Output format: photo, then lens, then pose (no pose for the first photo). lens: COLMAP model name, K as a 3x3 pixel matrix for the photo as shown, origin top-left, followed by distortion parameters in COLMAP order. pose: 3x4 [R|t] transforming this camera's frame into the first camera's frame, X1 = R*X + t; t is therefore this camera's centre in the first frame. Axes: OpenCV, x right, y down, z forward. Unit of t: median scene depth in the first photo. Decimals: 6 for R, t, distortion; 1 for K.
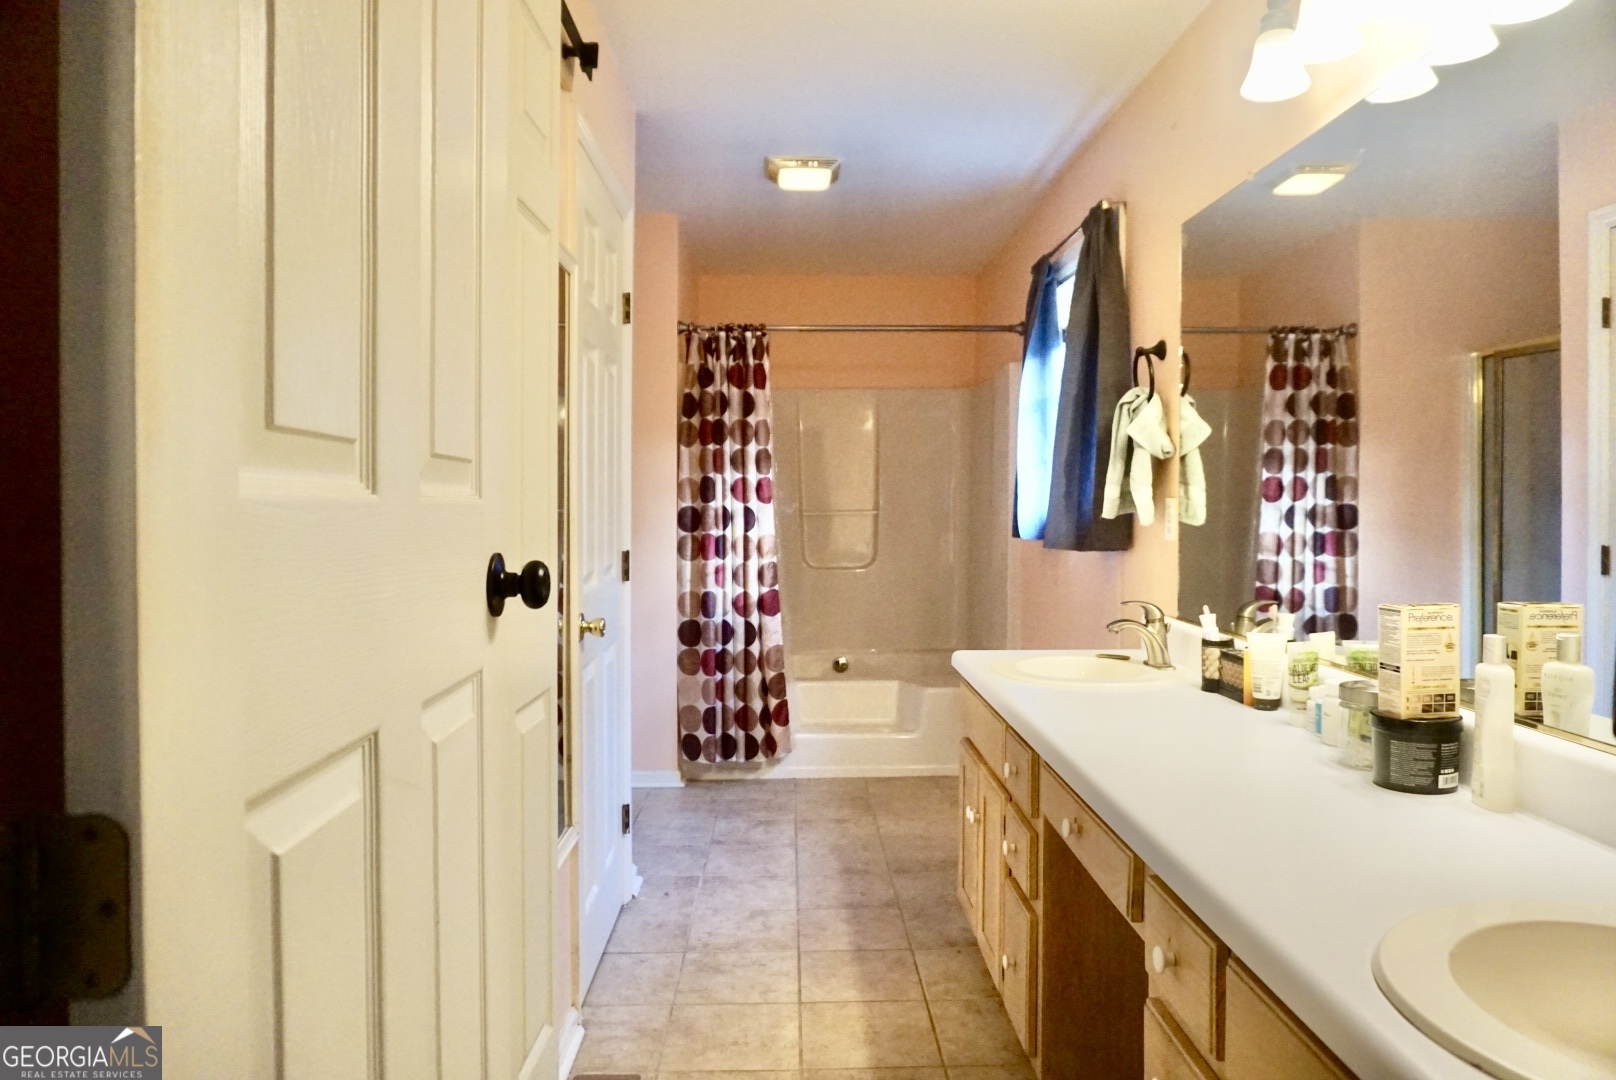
lens RADIAL K [[1102.7, 0, 807.1], [0, 1102.7, 531.7], [0, 0, 1]] dist [-0.003336, -0.000142]
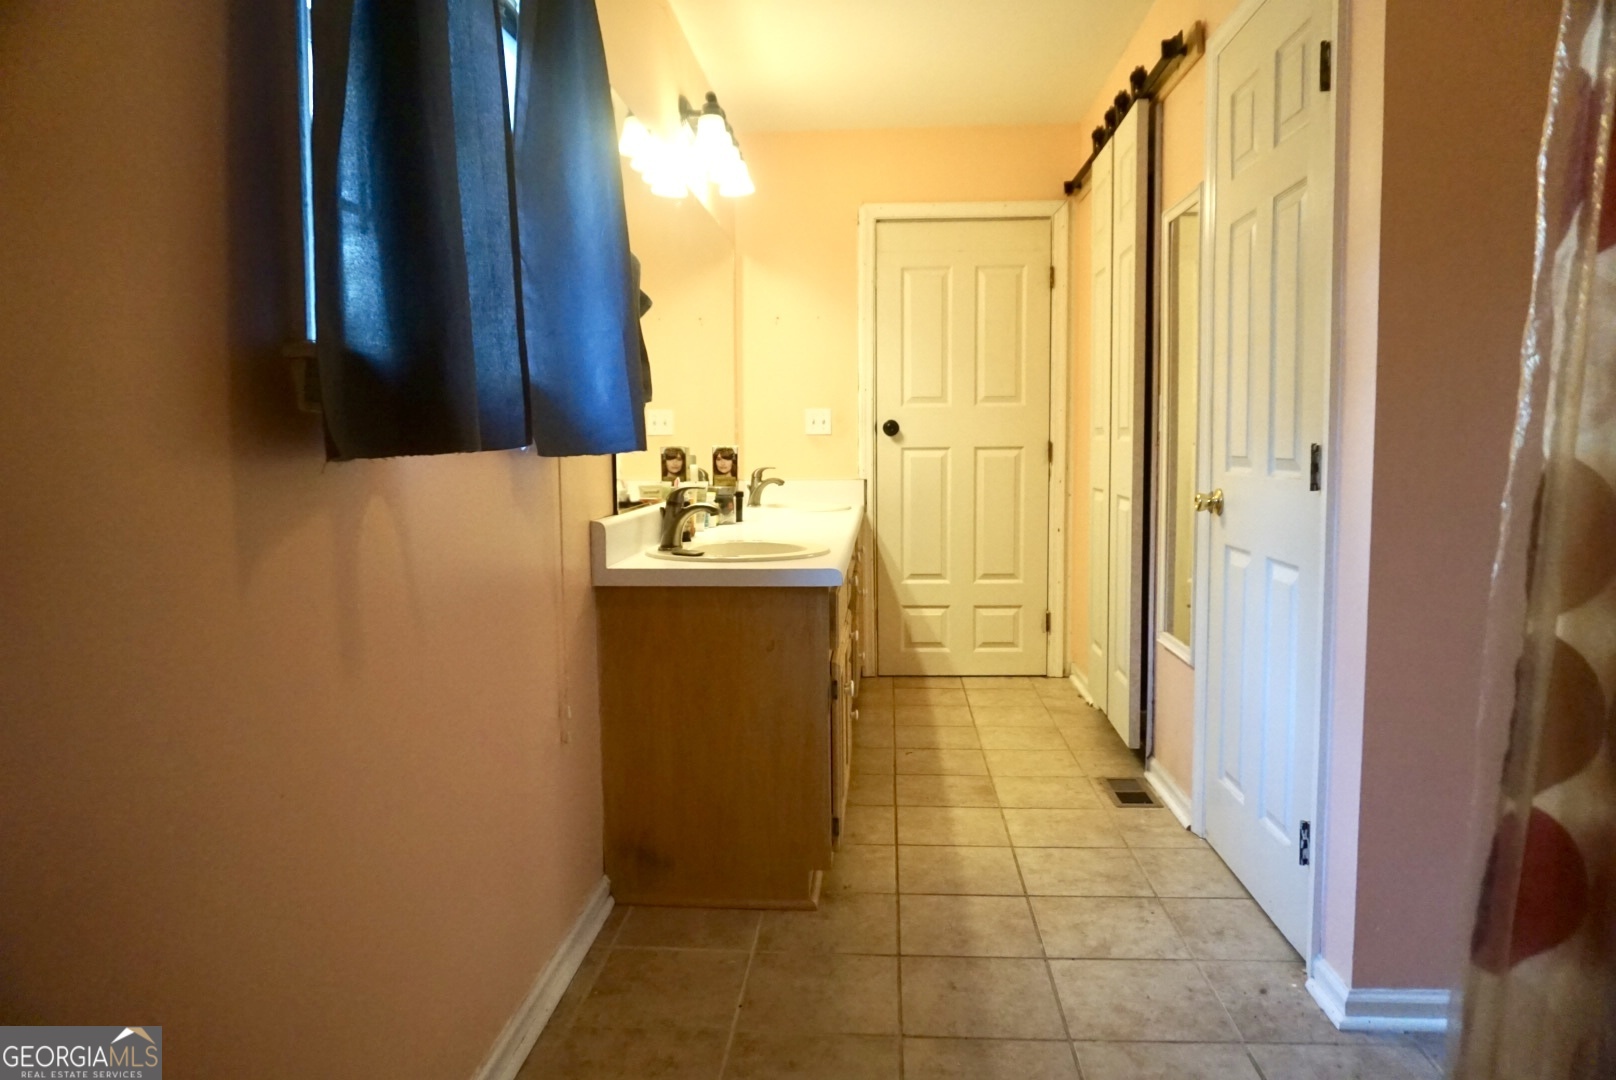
lens RADIAL K [[1102.7, 0, 810.6], [0, 1102.7, 537.3], [0, 0, 1]] dist [-0.003336, -0.000142]
pose [[-0.996215, -0.000547, 0.086923, 0.090021], [0.009460, 0.993358, 0.114673, -0.006429], [-0.086408, 0.115061, -0.989593, 1.895528]]
